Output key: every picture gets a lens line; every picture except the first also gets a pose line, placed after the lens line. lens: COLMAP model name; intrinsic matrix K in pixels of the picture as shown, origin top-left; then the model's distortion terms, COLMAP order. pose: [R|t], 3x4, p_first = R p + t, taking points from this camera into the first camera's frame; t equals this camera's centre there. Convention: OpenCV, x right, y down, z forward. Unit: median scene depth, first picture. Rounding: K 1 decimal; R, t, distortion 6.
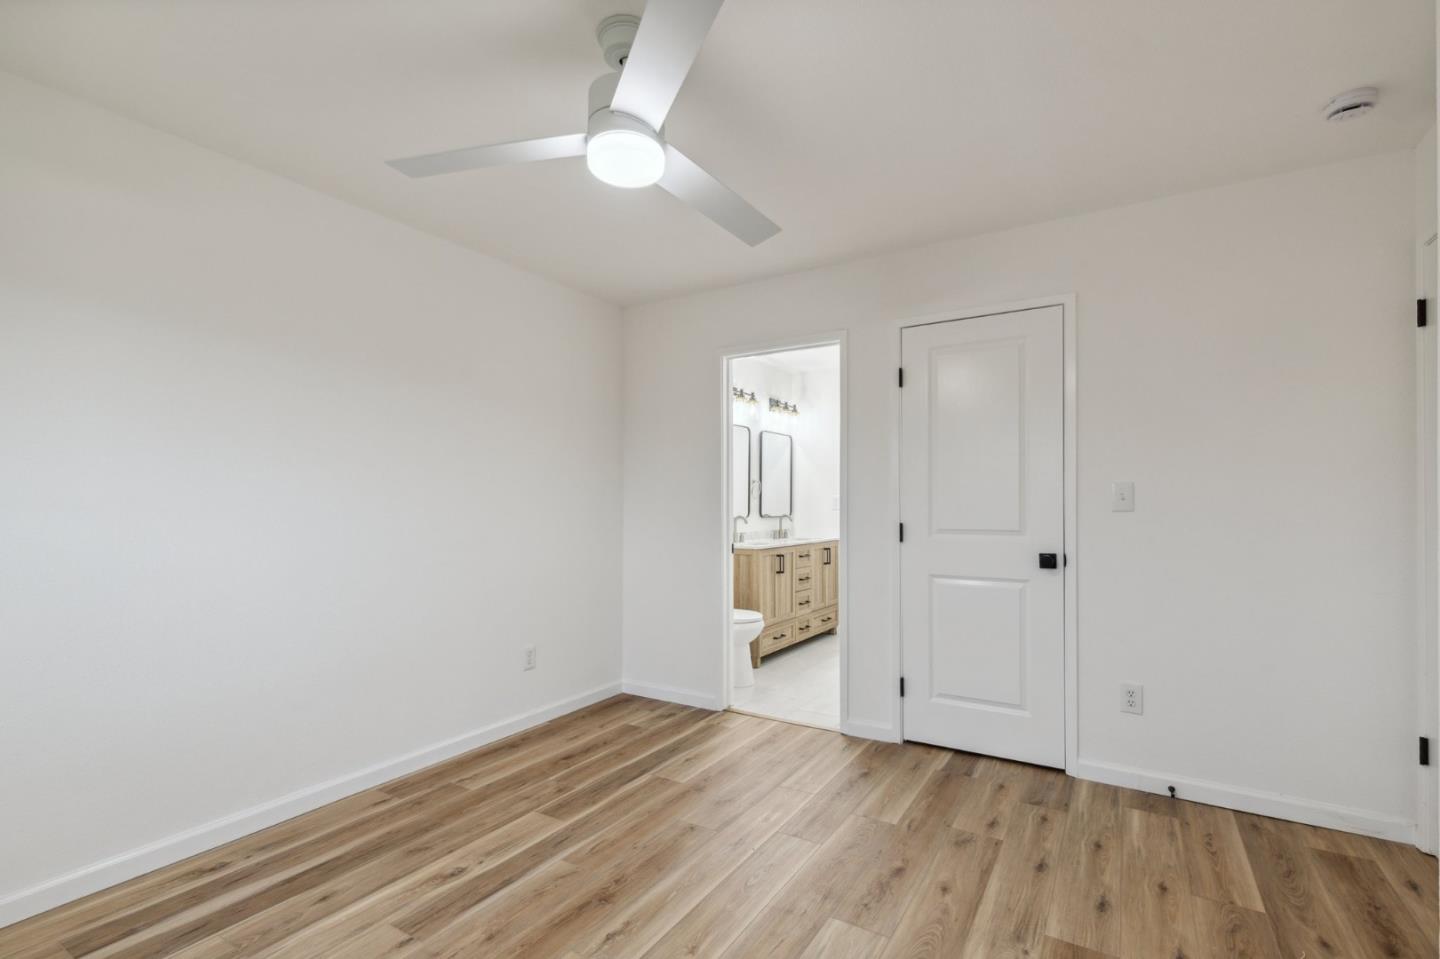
lens RADIAL K [[659.6, 0, 719.4], [0, 659.6, 488.6], [0, 0, 1]] dist [0.014635, -0.002241]
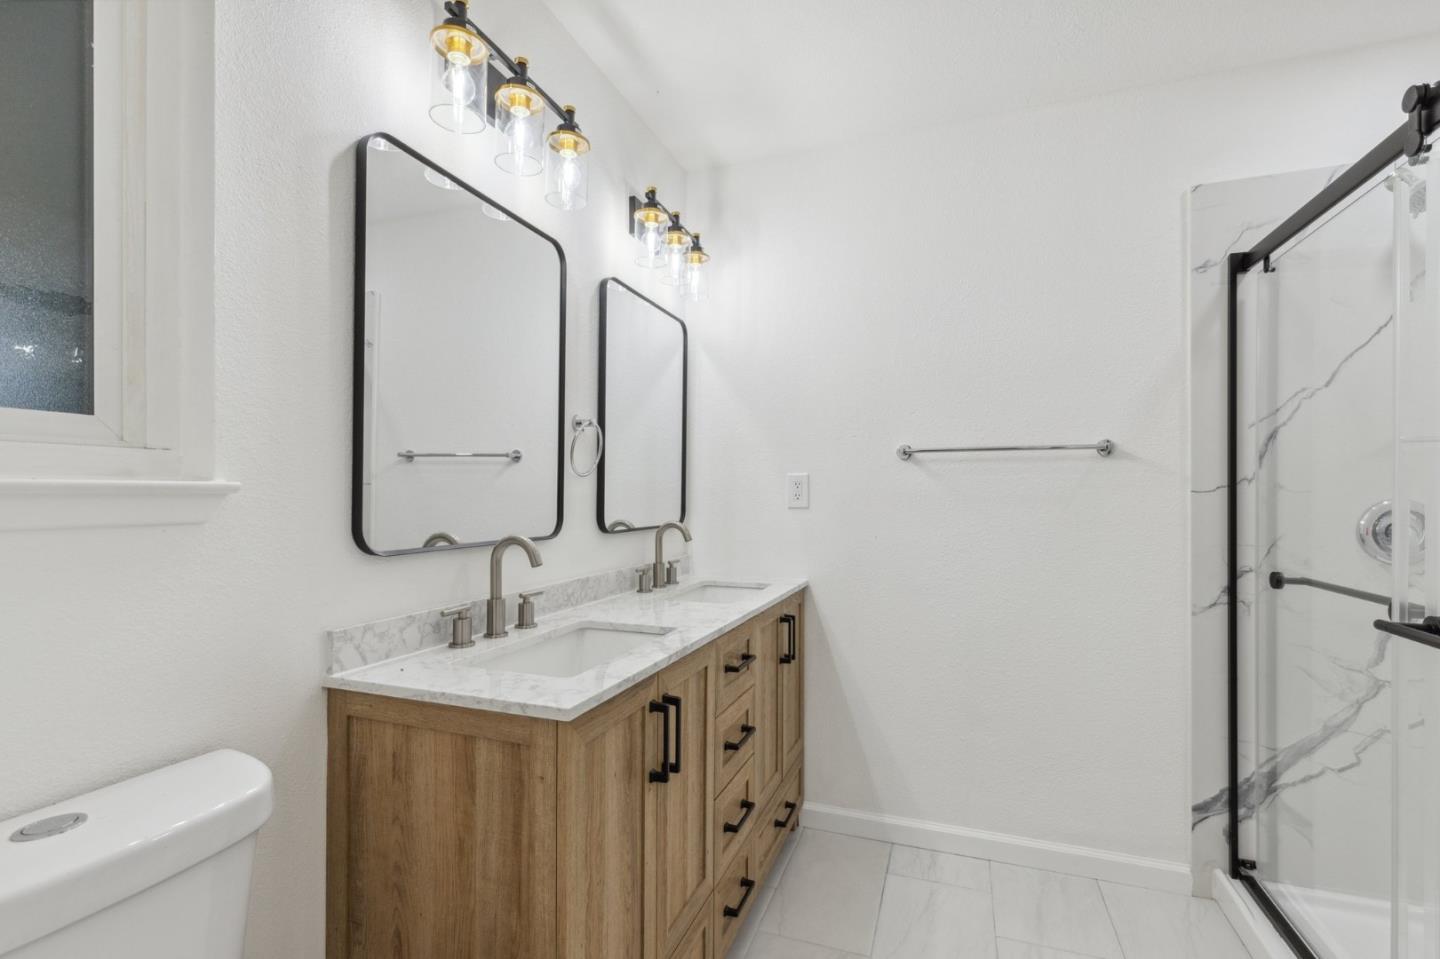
lens RADIAL K [[659.6, 0, 720.4], [0, 659.6, 486.8], [0, 0, 1]] dist [0.014635, -0.002241]
pose [[0.979180, 0.005077, 0.202929, 0.055020], [-0.007959, 0.999879, 0.013393, 0.015538], [-0.202836, -0.014729, 0.979102, 0.668566]]
